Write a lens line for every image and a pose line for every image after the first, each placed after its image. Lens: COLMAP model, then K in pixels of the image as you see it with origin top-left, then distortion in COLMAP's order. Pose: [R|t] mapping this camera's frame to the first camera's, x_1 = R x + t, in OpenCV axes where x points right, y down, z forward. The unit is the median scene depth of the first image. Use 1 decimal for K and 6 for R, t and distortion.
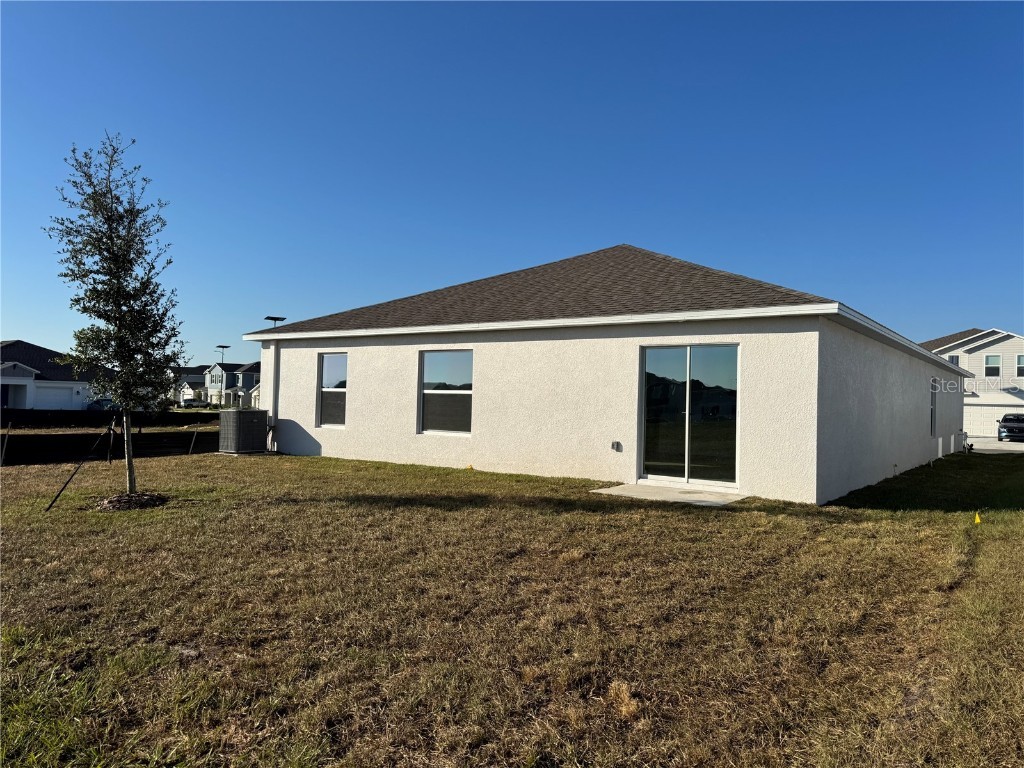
lens RADIAL K [[726.1, 0, 514.1], [0, 726.1, 384.7], [0, 0, 1]] dist [0.009137, -0.014657]
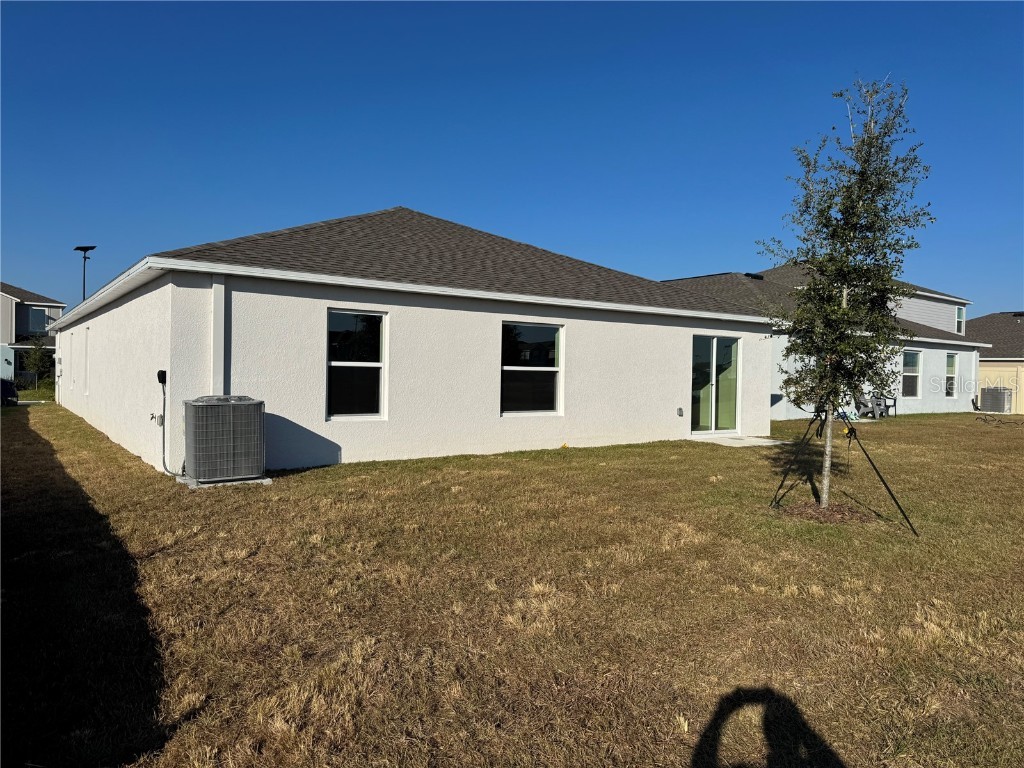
lens RADIAL K [[726.1, 0, 513.6], [0, 726.1, 388.0], [0, 0, 1]] dist [0.009137, -0.014657]
pose [[0.307273, -0.038538, 0.950841, -0.868300], [-0.030892, 0.998249, 0.050443, -0.009955], [-0.951120, -0.044873, 0.305545, 0.661070]]
